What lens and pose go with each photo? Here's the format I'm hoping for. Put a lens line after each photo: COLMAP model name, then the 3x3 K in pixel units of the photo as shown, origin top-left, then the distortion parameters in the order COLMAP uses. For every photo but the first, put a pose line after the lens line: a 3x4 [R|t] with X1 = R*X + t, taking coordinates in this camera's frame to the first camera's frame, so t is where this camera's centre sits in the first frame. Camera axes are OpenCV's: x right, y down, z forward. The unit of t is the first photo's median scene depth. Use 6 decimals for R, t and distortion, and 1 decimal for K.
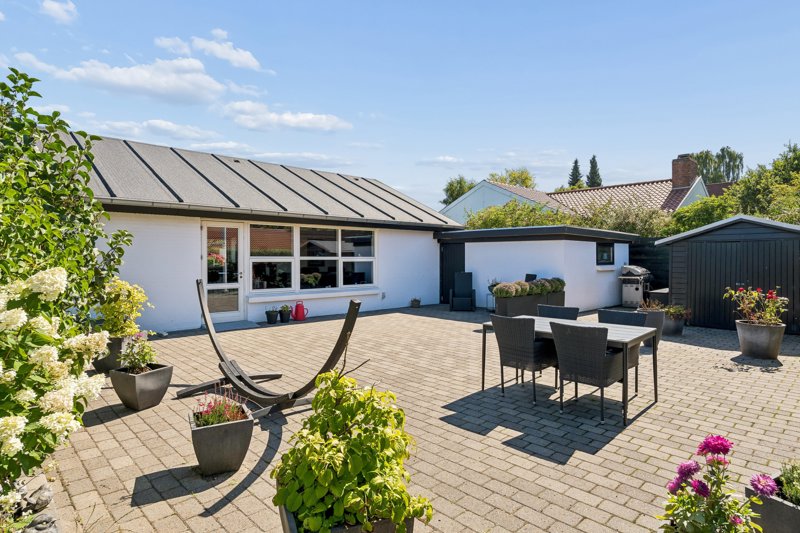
lens RADIAL K [[454.5, 0, 400.0], [0, 454.5, 266.5], [0, 0, 1]] dist [0.003368, 0.000902]
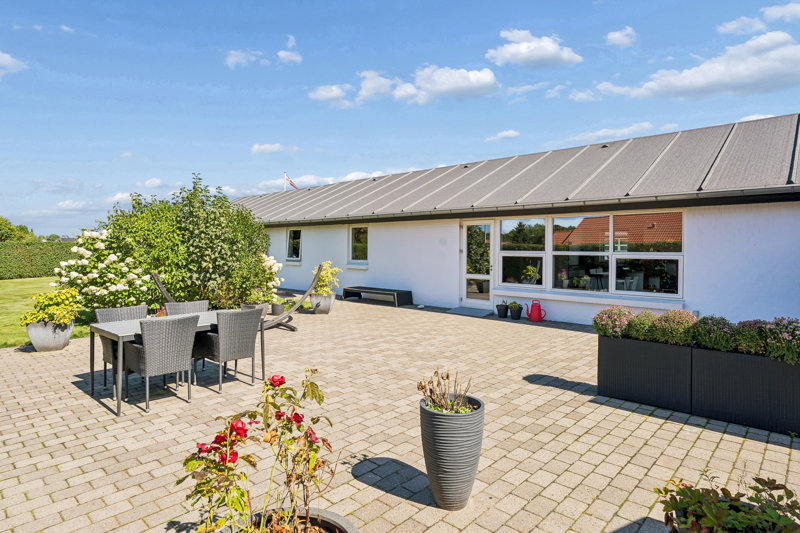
lens RADIAL K [[449.8, 0, 400.0], [0, 449.8, 266.5], [0, 0, 1]] dist [-0.000490, -0.000458]
pose [[0.053244, 0.034711, -0.997978, 0.648045], [-0.028352, 0.999045, 0.033235, -0.012875], [0.998179, 0.026525, 0.054177, 0.668499]]
